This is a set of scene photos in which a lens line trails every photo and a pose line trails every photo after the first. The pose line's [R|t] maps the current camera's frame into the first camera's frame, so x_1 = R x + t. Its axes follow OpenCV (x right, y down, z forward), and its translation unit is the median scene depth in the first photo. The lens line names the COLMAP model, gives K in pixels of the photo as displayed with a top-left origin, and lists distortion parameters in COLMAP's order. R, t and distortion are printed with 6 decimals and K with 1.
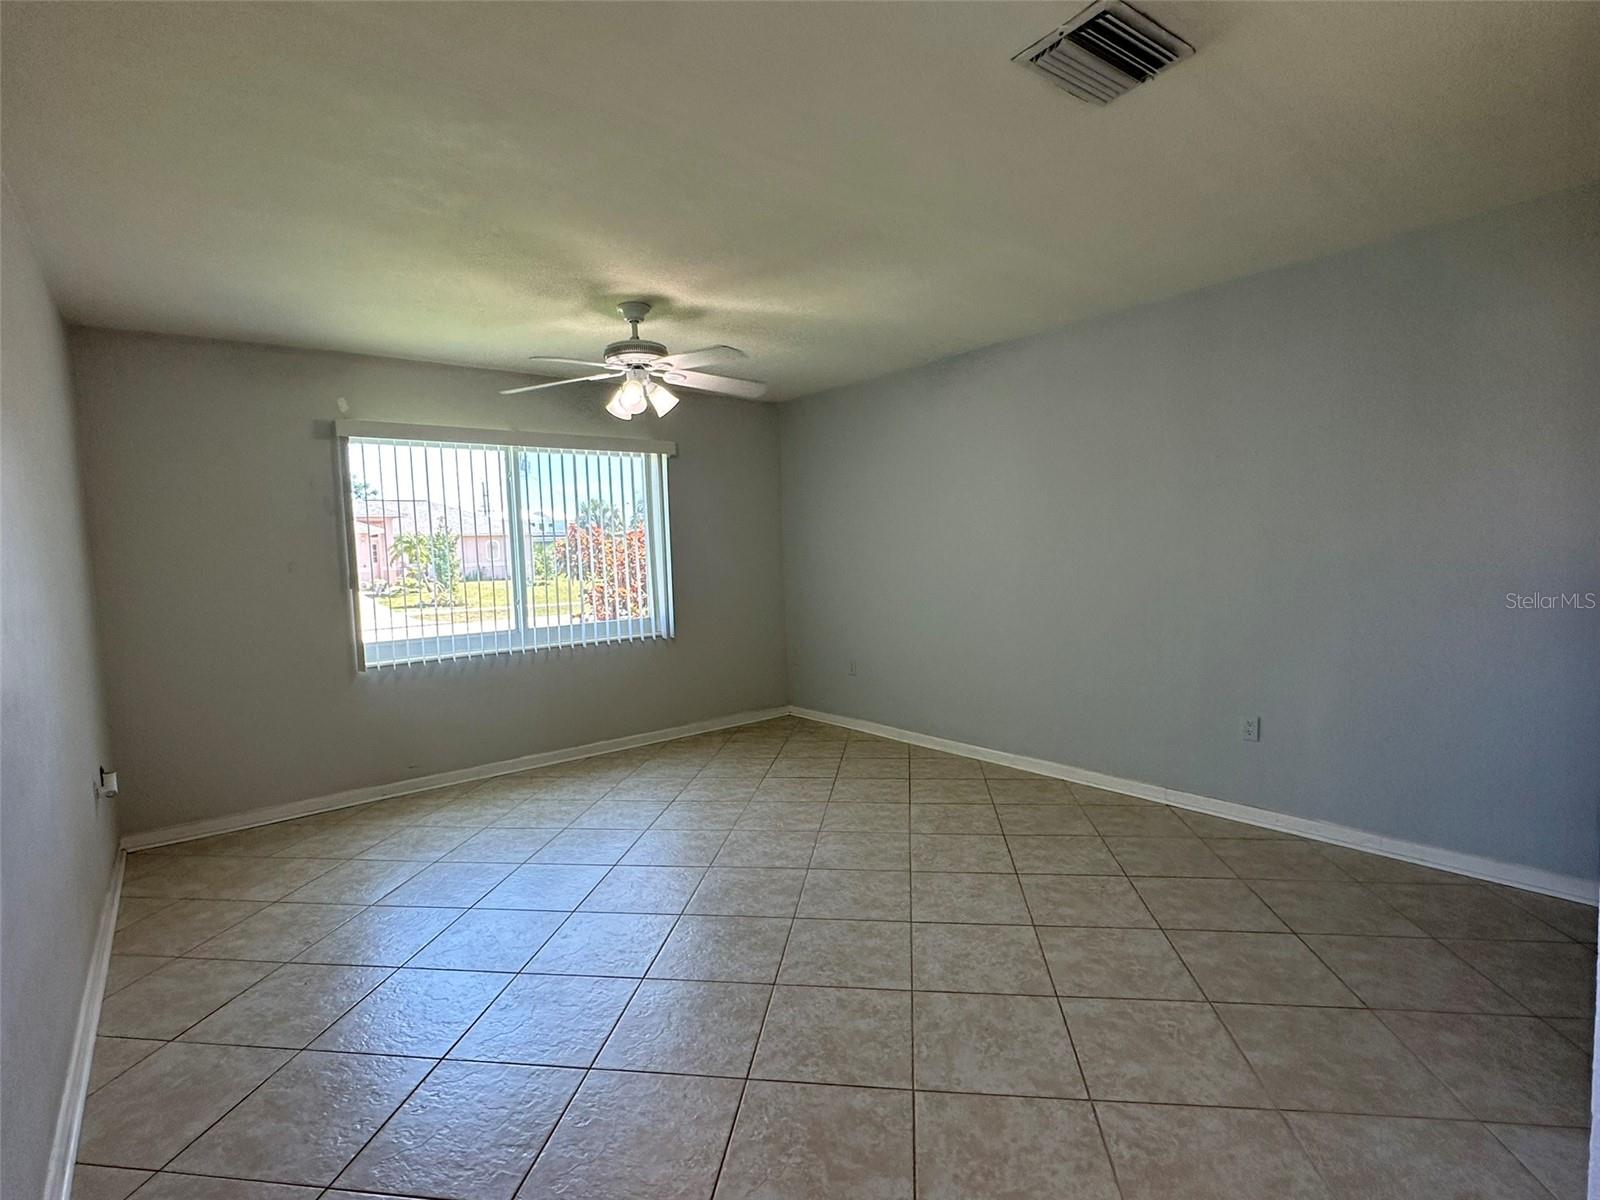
lens RADIAL K [[768.9, 0, 800.0], [0, 768.9, 600.0], [0, 0, 1]] dist [-0.003917, -0.000844]
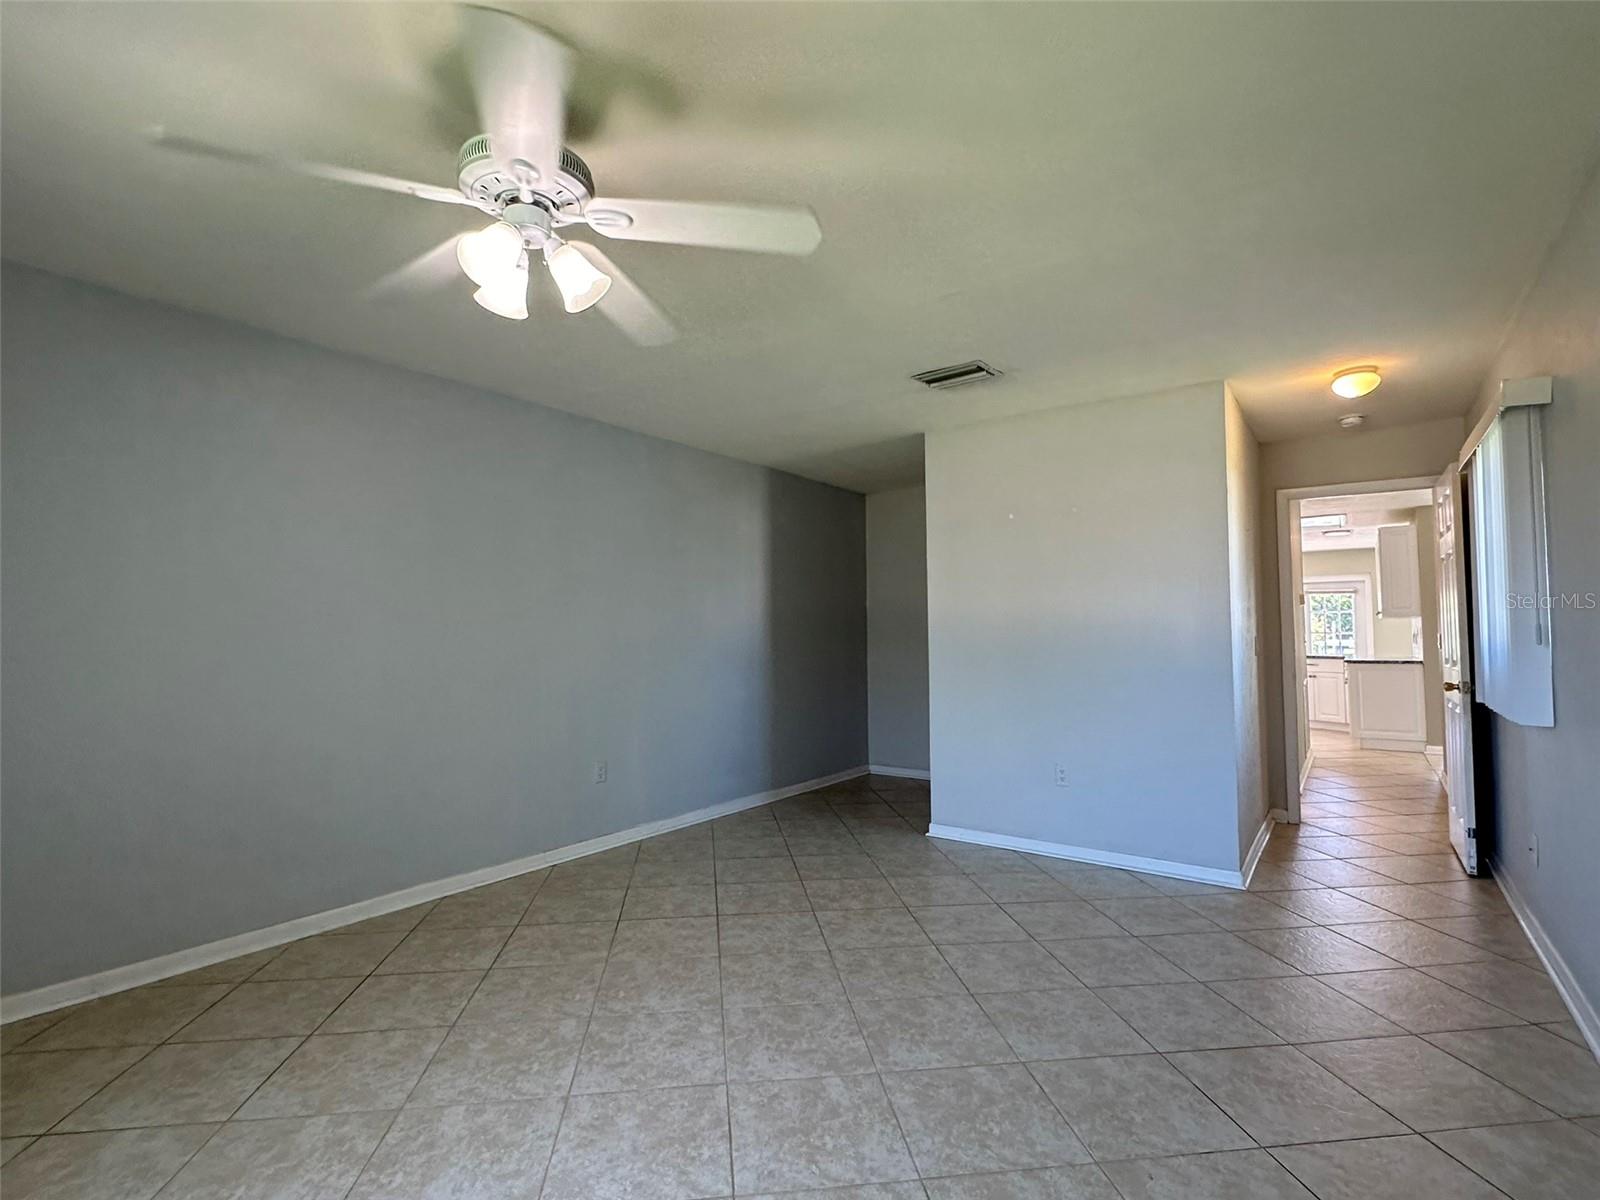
lens RADIAL K [[768.9, 0, 800.0], [0, 768.9, 600.0], [0, 0, 1]] dist [-0.003917, -0.000844]
pose [[-0.263528, 0.082085, 0.961153, -0.702086], [0.082593, 0.994634, -0.062300, -0.005052], [-0.961109, 0.062966, -0.268894, 0.987531]]
